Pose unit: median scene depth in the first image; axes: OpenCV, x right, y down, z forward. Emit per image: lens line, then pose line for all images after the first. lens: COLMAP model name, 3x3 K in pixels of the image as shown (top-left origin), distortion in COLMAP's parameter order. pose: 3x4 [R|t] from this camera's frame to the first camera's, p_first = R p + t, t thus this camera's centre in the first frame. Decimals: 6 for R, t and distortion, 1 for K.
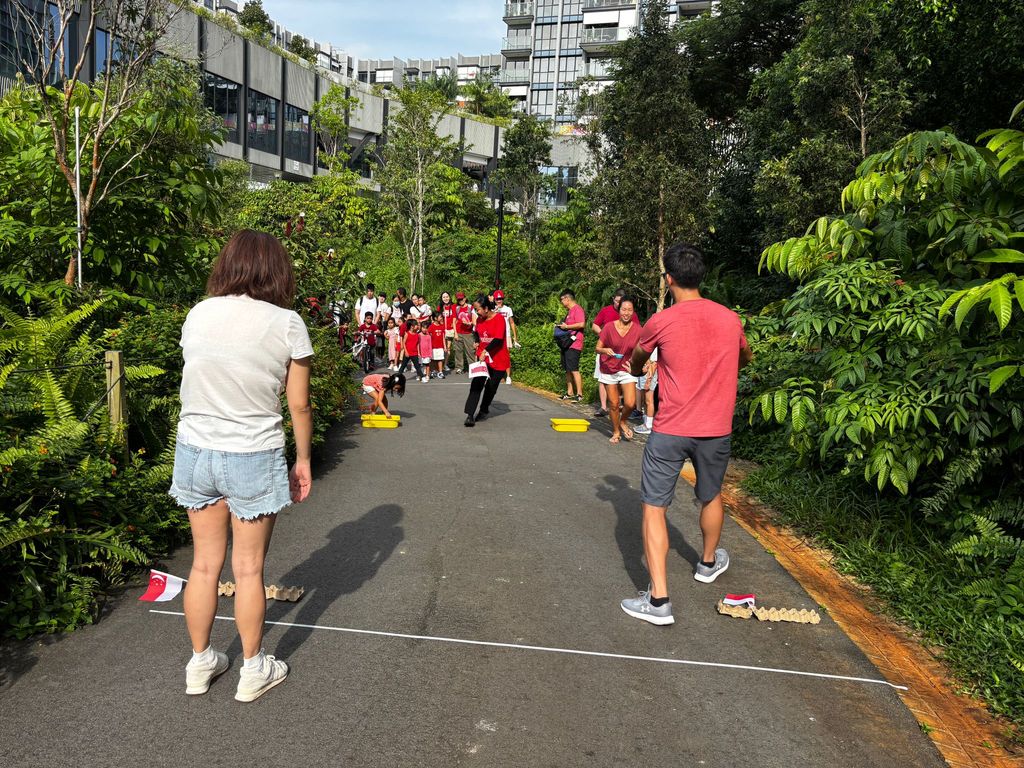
lens RADIAL K [[773.1, 0, 510.1], [0, 773.1, 443.3], [0, 0, 1]] dist [-0.002493, -0.005530]
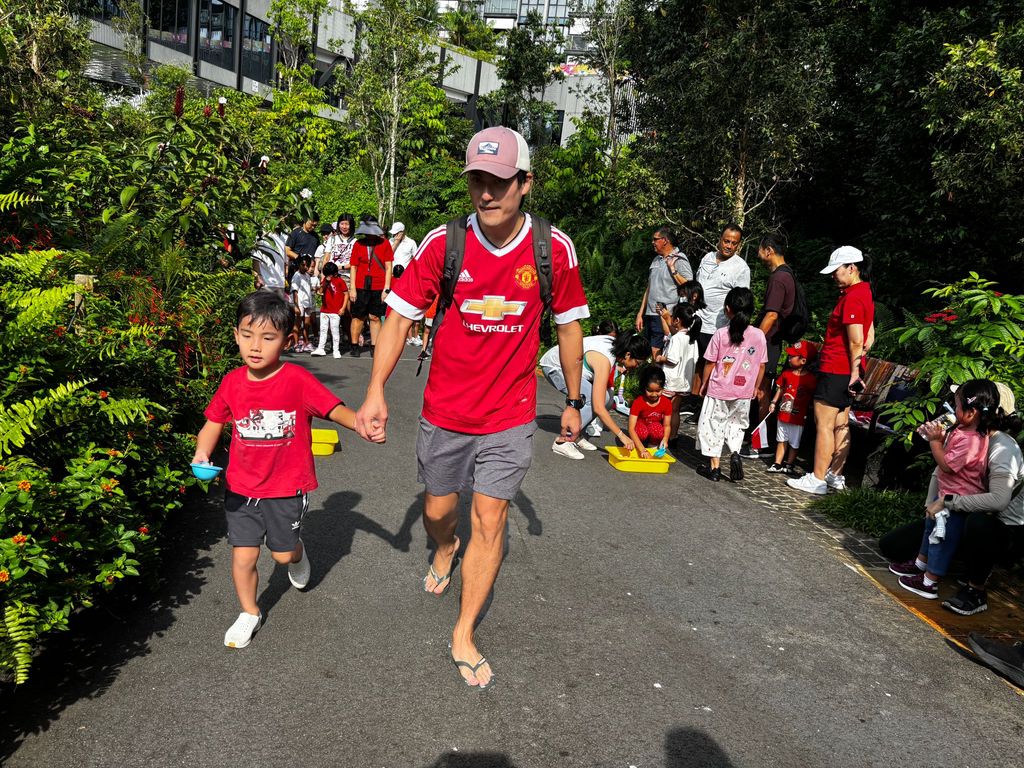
lens RADIAL K [[795.1, 0, 512.5], [0, 795.1, 411.3], [0, 0, 1]] dist [-0.003723, 0.002404]
pose [[0.997966, 0.042112, 0.047863, -0.014551], [-0.042873, 0.998968, 0.014976, -0.018084], [-0.047183, -0.016998, 0.998742, 0.109728]]
